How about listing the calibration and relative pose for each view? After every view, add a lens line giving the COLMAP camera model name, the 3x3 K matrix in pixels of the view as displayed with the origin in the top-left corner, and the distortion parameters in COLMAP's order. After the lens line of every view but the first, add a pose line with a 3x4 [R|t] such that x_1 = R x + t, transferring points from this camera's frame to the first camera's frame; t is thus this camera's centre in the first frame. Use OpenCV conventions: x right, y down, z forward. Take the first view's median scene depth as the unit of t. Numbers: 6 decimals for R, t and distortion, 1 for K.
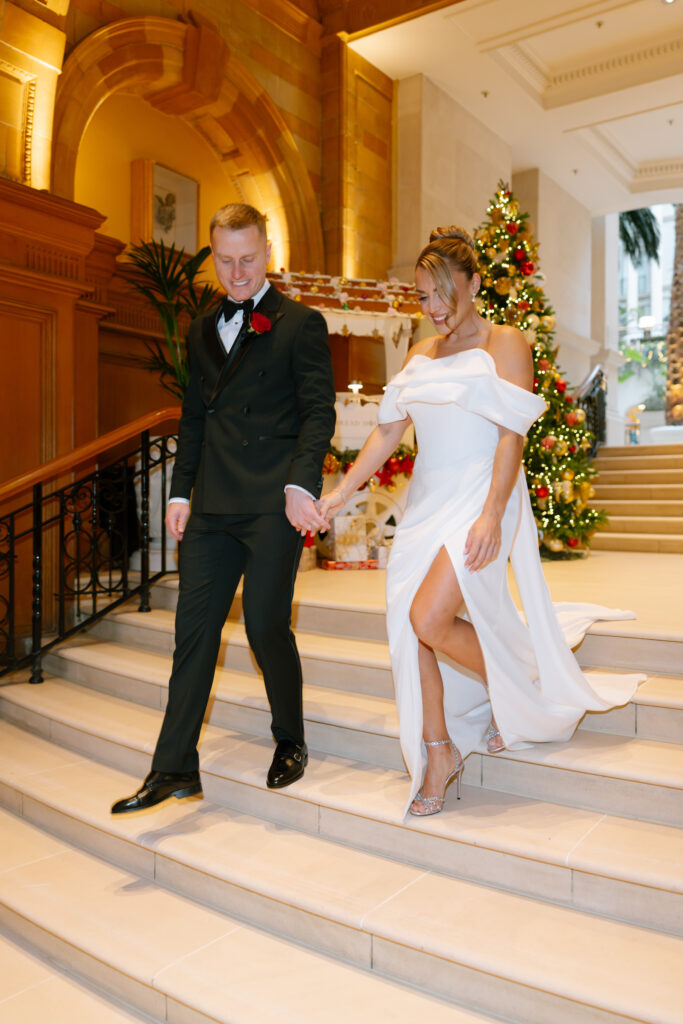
lens RADIAL K [[835.8, 0, 340.2], [0, 835.8, 510.6], [0, 0, 1]] dist [0.003390, -0.018338]
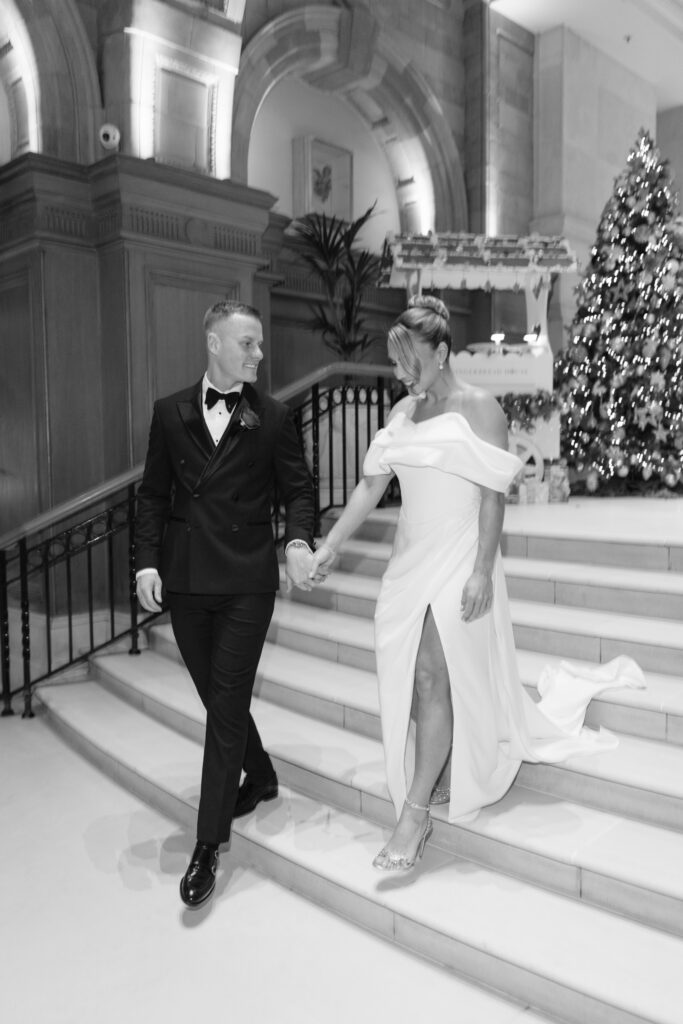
lens RADIAL K [[835.8, 0, 342.0], [0, 835.8, 508.3], [0, 0, 1]] dist [0.003390, -0.018338]
pose [[0.986475, -0.000784, -0.163908, -0.003516], [0.010758, 0.998142, 0.059972, 0.005658], [0.163557, -0.060924, 0.984651, -0.111726]]
